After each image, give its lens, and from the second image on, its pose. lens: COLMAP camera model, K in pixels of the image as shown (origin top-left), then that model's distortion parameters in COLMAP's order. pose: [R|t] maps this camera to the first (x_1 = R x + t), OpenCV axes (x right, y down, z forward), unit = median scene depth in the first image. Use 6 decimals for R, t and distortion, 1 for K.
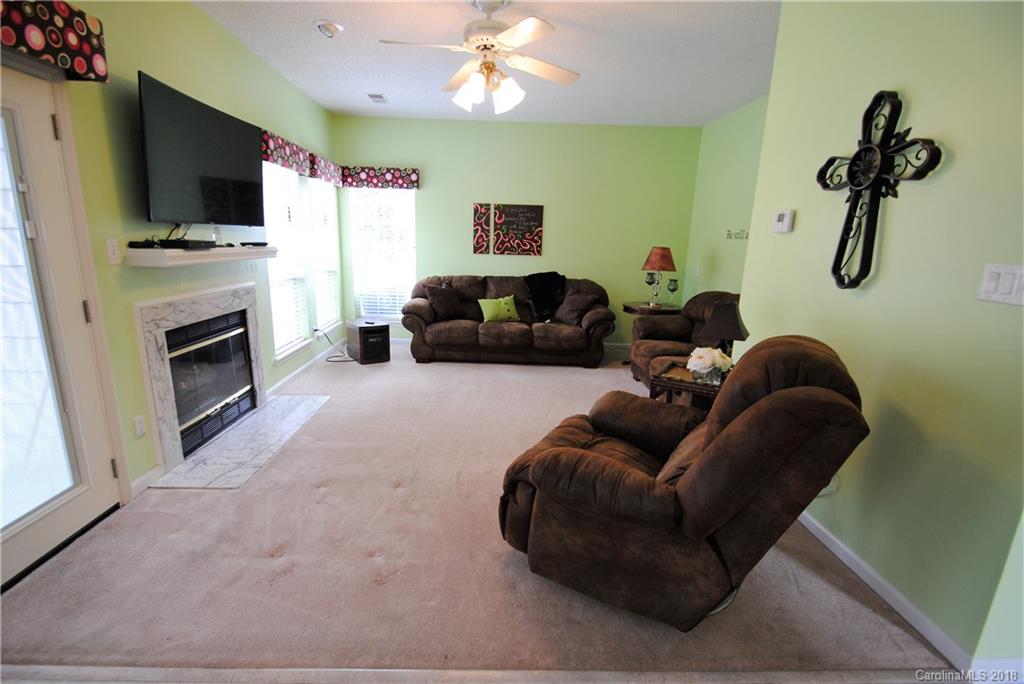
lens RADIAL K [[450.2, 0, 484.4], [0, 450.2, 357.4], [0, 0, 1]] dist [0.000912, -0.011078]
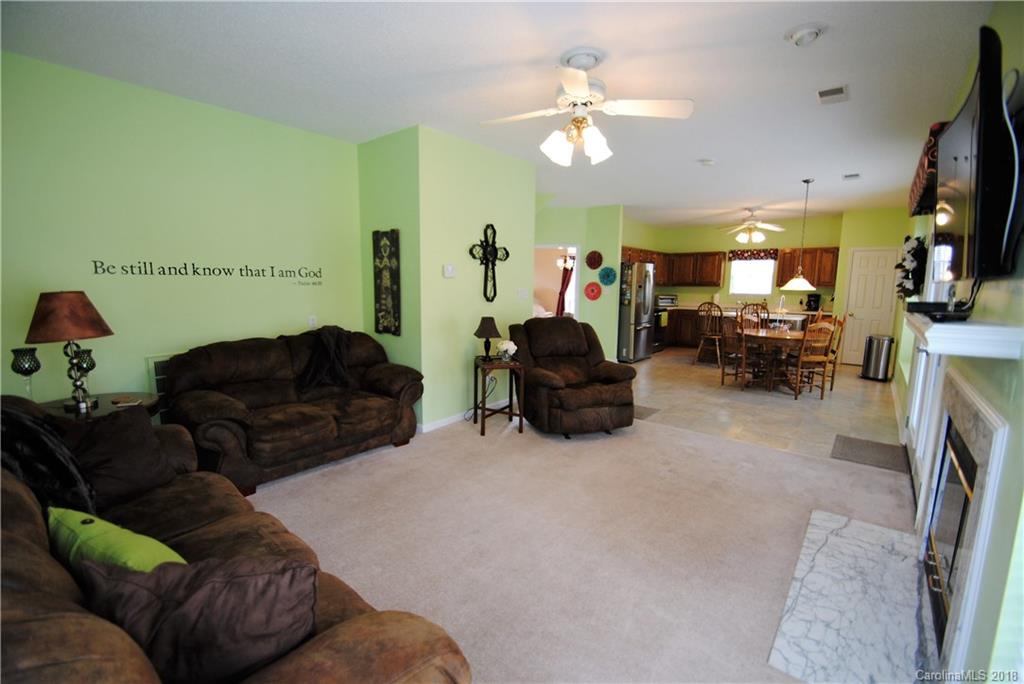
lens RADIAL K [[450.2, 0, 497.5], [0, 450.2, 347.9], [0, 0, 1]] dist [0.000912, -0.011078]
pose [[-0.769581, -0.119598, 0.627249, -0.281904], [0.136355, 0.928867, 0.344404, -0.278065], [-0.623821, 0.350576, -0.698530, 1.020442]]
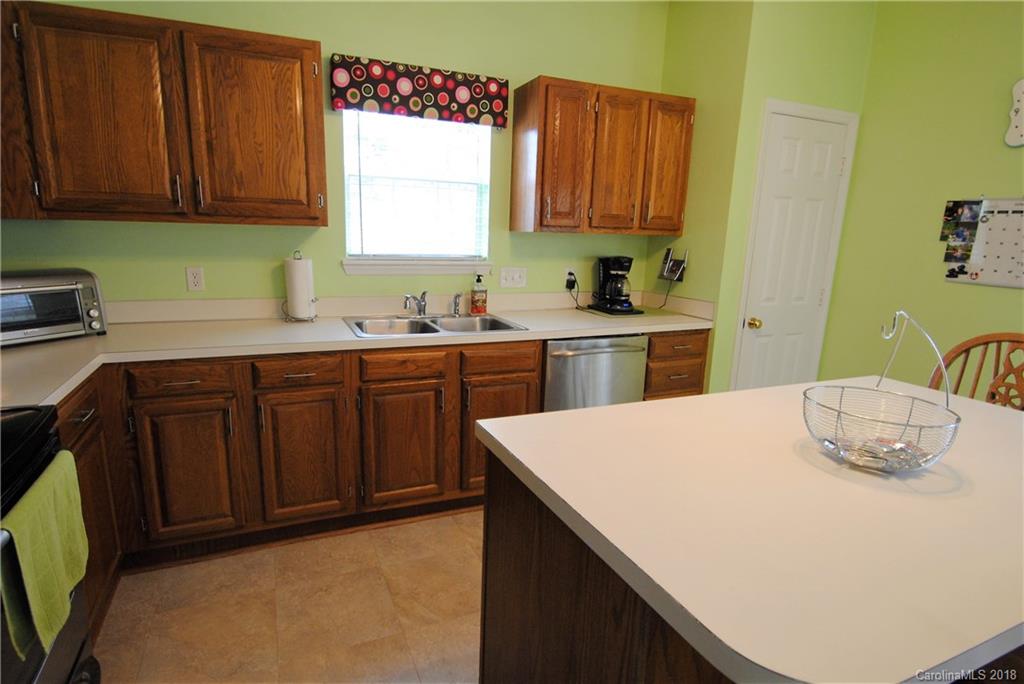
lens RADIAL K [[527.0, 0, 486.6], [0, 527.0, 345.4], [0, 0, 1]] dist [-0.001483, -0.003588]
pose [[-0.920229, 0.033331, -0.389957, 0.267490], [-0.148961, 0.891551, 0.427724, 0.135387], [0.361923, 0.451693, -0.815466, -0.494651]]
